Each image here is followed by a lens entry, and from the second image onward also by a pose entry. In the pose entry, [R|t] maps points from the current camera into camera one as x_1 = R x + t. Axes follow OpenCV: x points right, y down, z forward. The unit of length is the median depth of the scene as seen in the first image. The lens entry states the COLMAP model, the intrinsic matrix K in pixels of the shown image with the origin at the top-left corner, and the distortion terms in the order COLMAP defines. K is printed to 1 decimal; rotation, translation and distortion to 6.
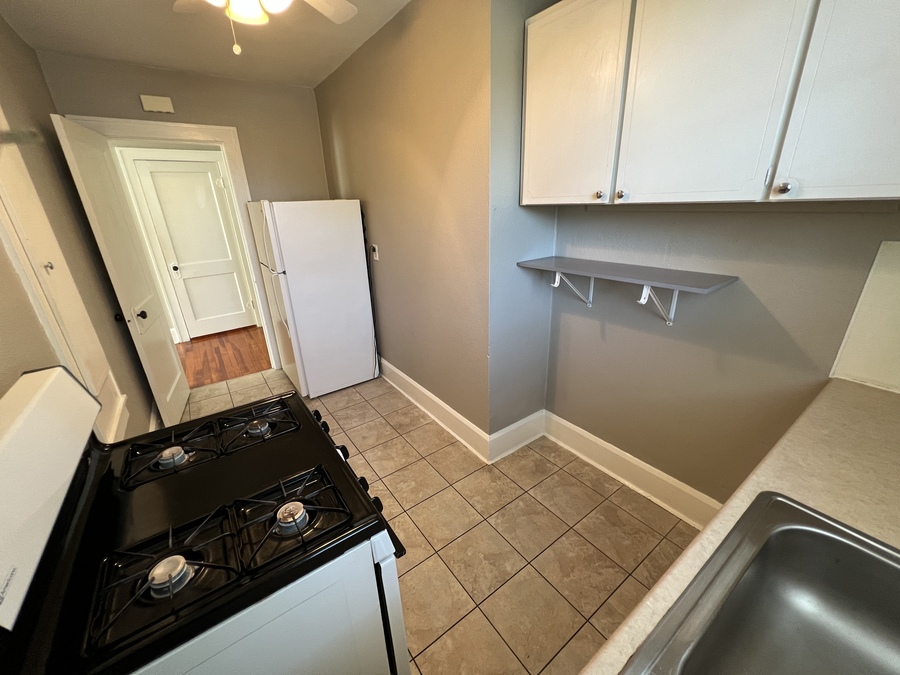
lens RADIAL K [[360.7, 0, 451.5], [0, 360.7, 337.1], [0, 0, 1]] dist [-0.003720, 0.000124]
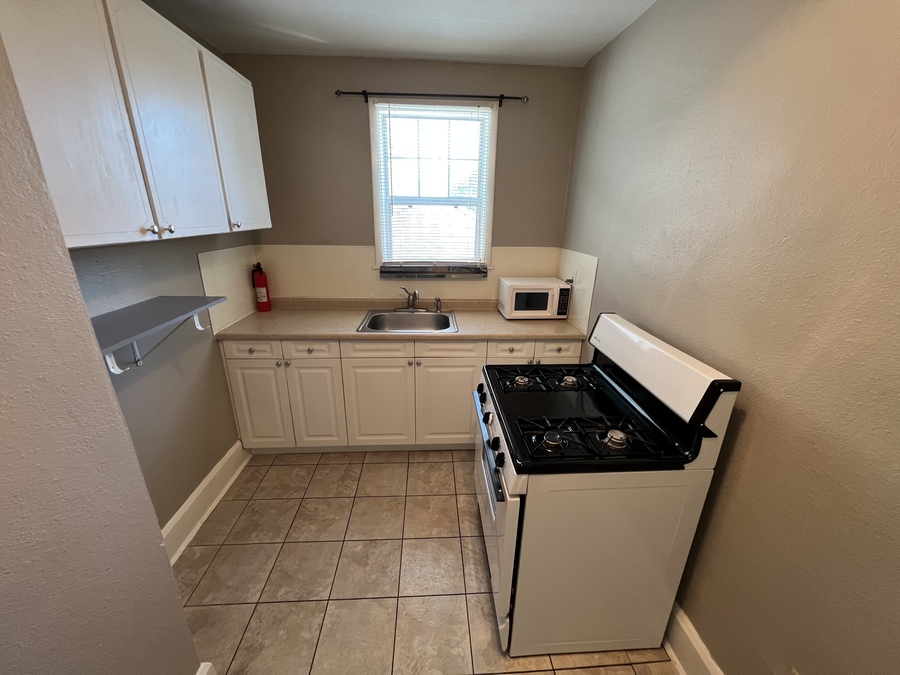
lens RADIAL K [[360.7, 0, 451.9], [0, 360.7, 337.8], [0, 0, 1]] dist [-0.003720, 0.000124]
pose [[-0.843323, -0.161408, 0.512595, -0.546084], [0.199000, 0.792234, 0.576858, -0.467858], [-0.499205, 0.588484, -0.635989, 1.151655]]
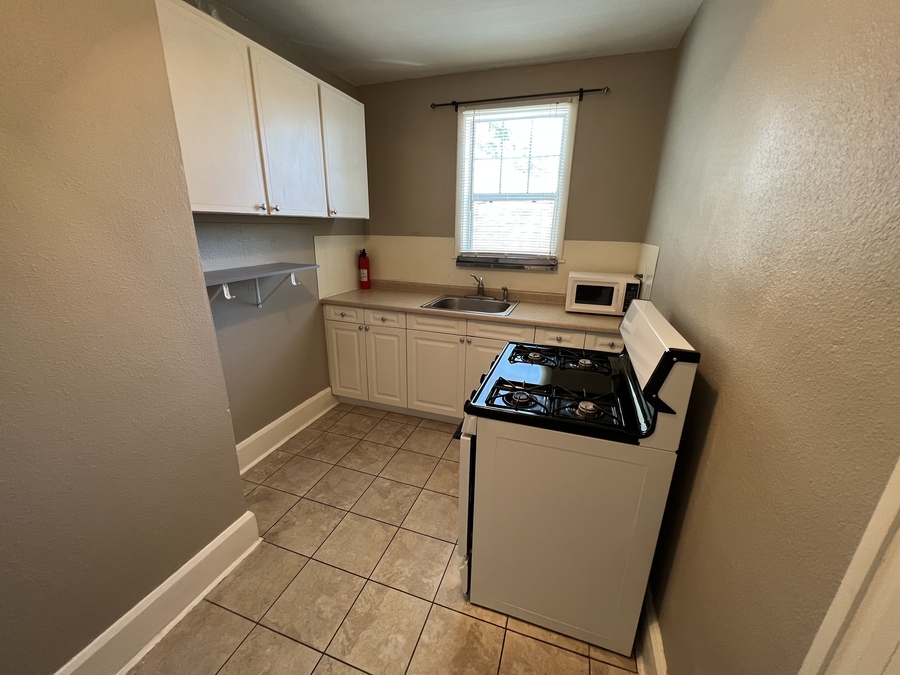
lens RADIAL K [[360.7, 0, 451.6], [0, 360.7, 338.1], [0, 0, 1]] dist [-0.003720, 0.000124]
pose [[-0.576904, -0.226167, 0.784876, -0.874600], [0.290378, 0.841344, 0.455874, -0.341006], [-0.763454, 0.490906, -0.419700, 1.076972]]
